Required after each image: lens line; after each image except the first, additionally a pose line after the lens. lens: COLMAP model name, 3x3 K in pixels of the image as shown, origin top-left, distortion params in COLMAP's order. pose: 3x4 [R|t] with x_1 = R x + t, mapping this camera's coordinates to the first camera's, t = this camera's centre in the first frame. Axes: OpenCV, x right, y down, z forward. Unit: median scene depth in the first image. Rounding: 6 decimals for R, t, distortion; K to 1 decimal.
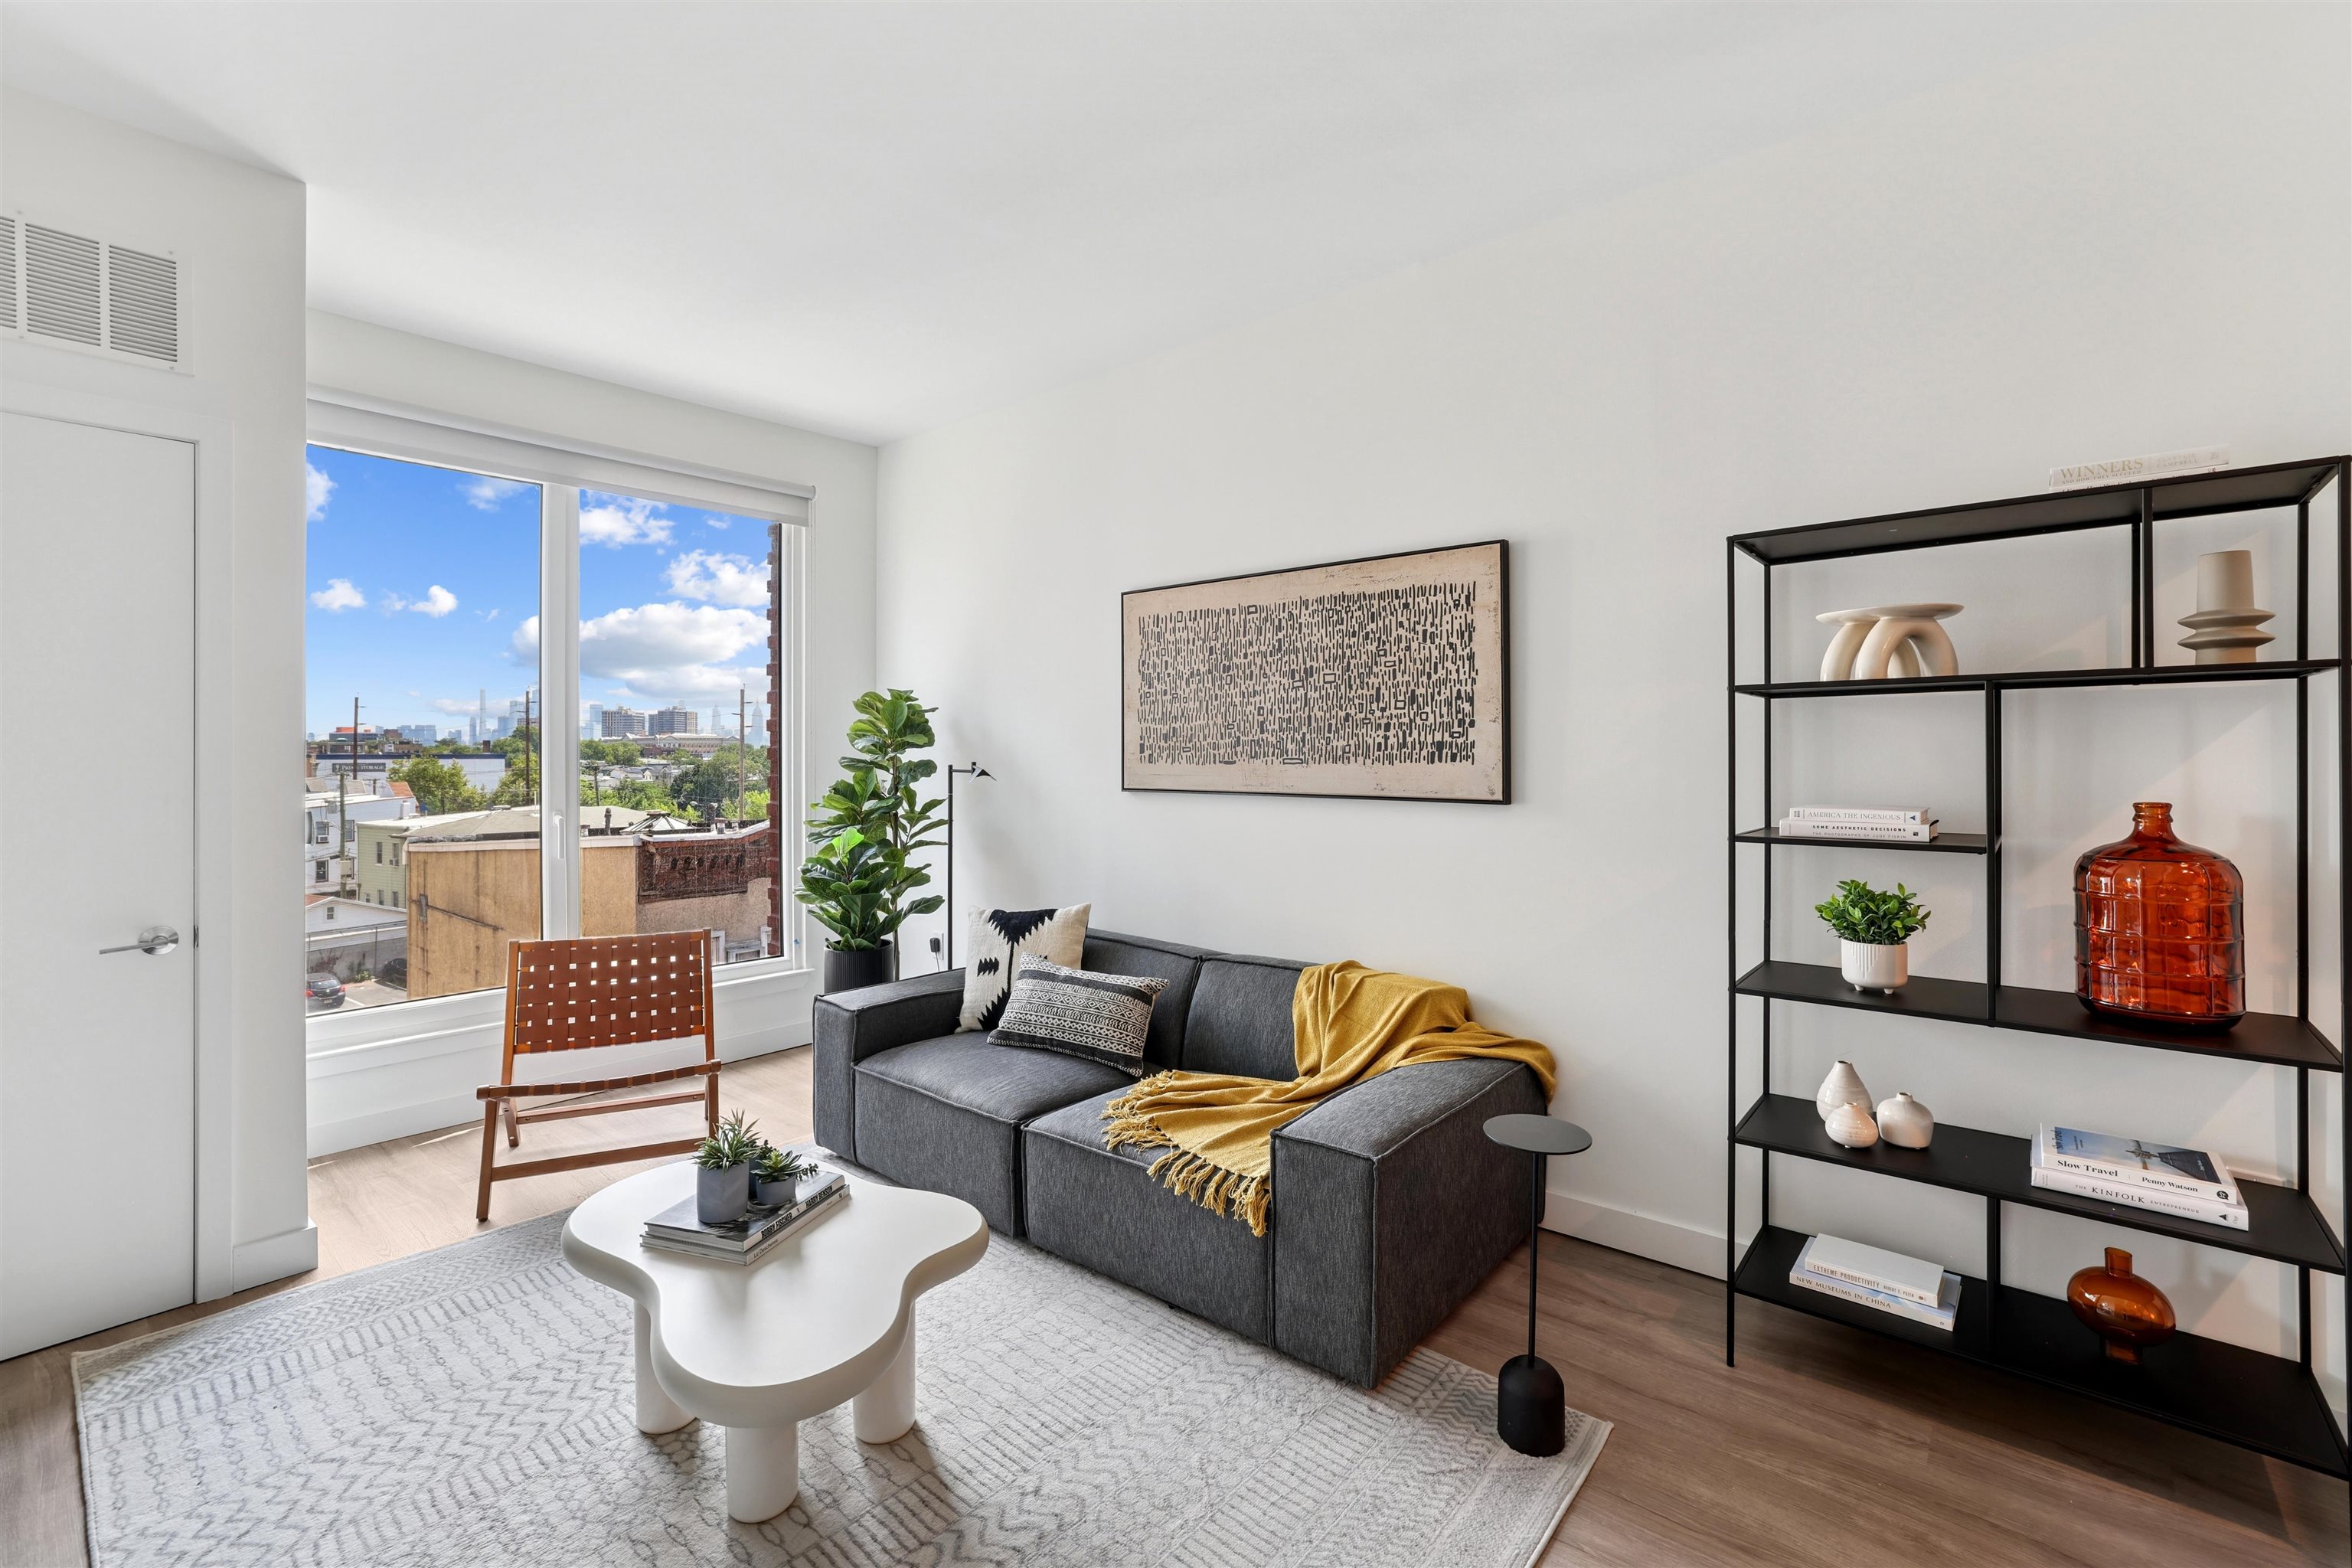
lens RADIAL K [[995.3, 0, 1182.7], [0, 995.3, 745.2], [0, 0, 1]] dist [-0.024405, 0.013525]
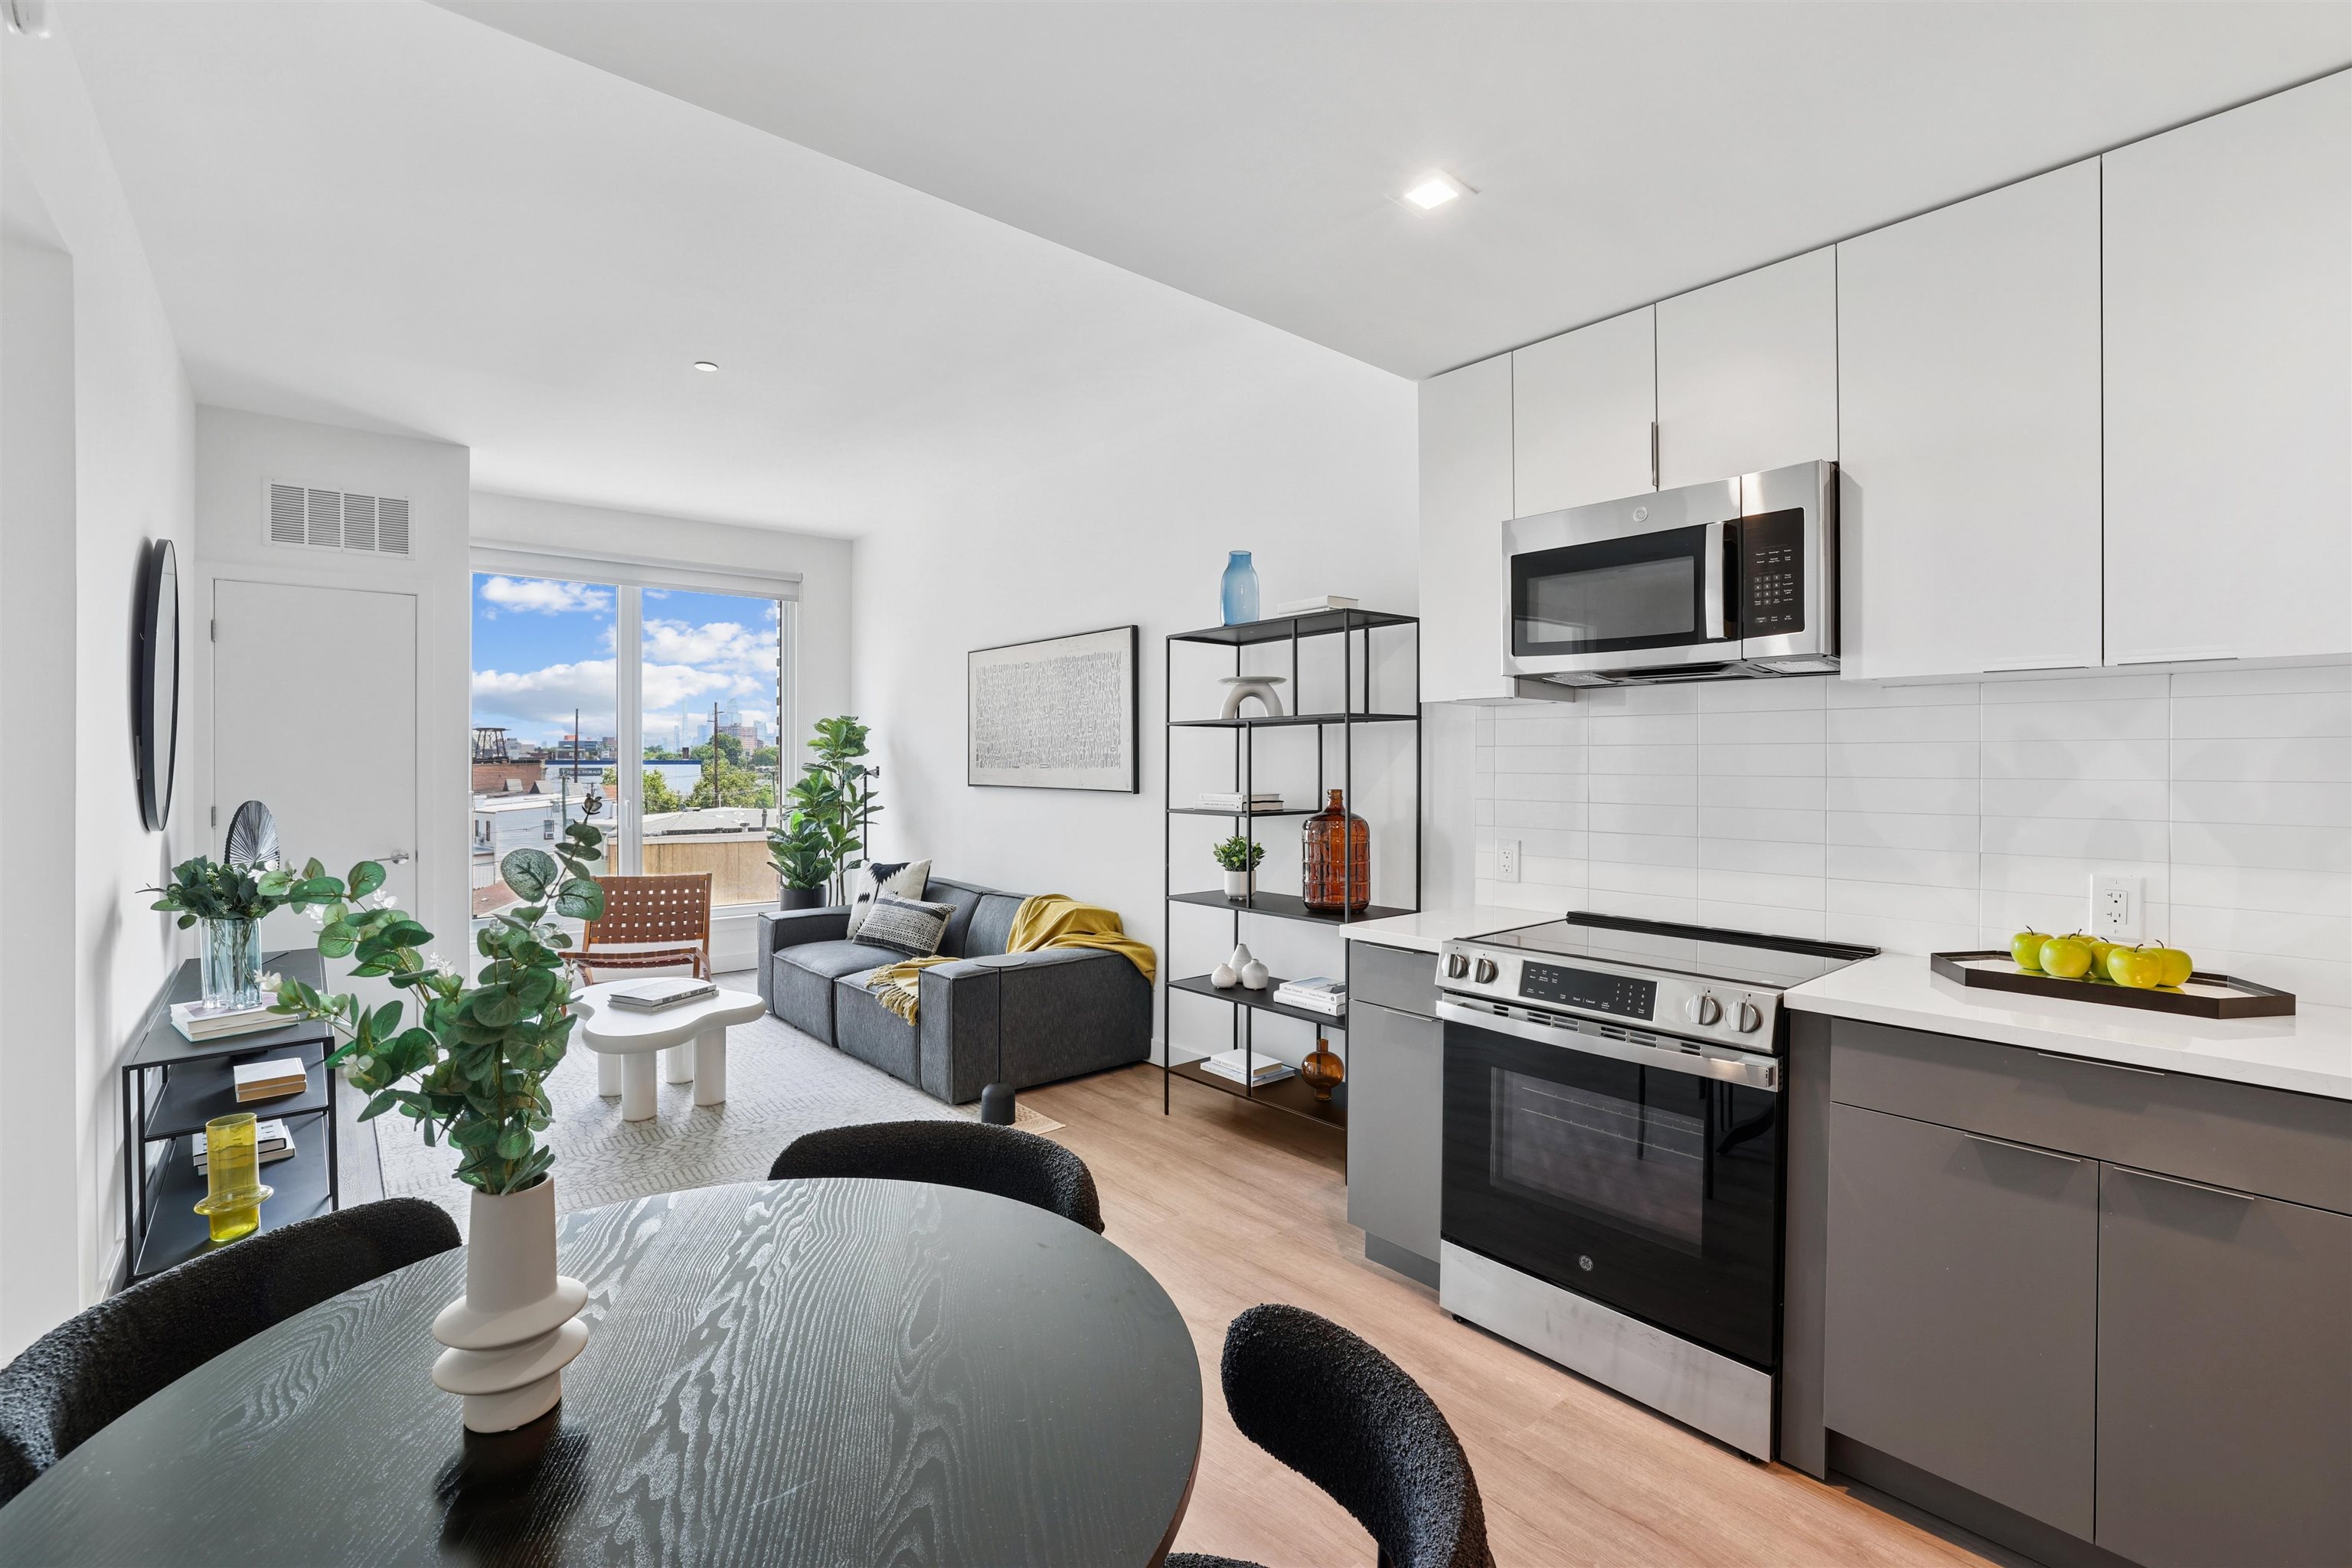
lens RADIAL K [[1034.9, 0, 1169.4], [0, 1034.9, 758.4], [0, 0, 1]] dist [-0.000721, 0.000052]
pose [[0.983292, 0.001639, -0.182030, 0.579191], [-0.000550, 0.999982, 0.006032, -0.005422], [0.182037, -0.005831, 0.983274, -0.512343]]
